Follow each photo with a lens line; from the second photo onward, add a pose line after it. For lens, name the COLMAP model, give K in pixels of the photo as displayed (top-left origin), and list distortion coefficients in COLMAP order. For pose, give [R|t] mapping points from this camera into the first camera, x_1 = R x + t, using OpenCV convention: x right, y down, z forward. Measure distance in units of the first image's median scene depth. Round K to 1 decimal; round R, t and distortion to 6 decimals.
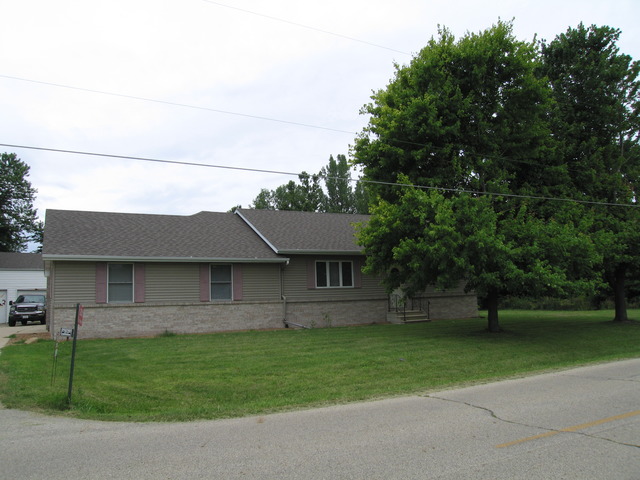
lens RADIAL K [[524.6, 0, 312.2], [0, 524.6, 239.0], [0, 0, 1]] dist [-0.144369, 0.108936]
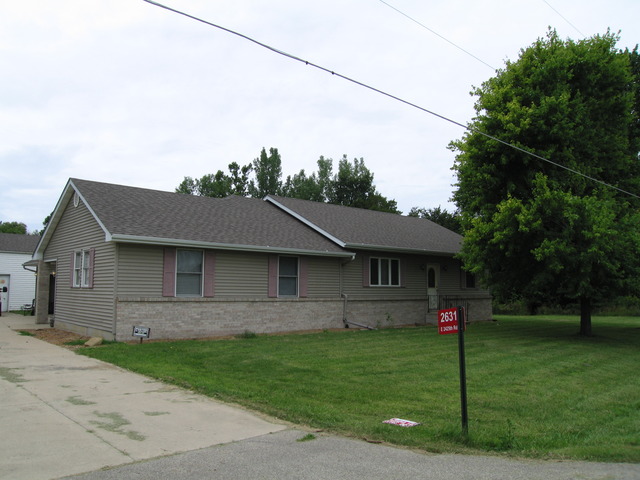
lens RADIAL K [[524.6, 0, 312.2], [0, 524.6, 239.0], [0, 0, 1]] dist [-0.144369, 0.108936]
pose [[0.973295, 0.056752, 0.222431, -0.322091], [-0.058277, 0.998300, 0.000292, 0.015949], [-0.222036, -0.013247, 0.974948, 0.115773]]
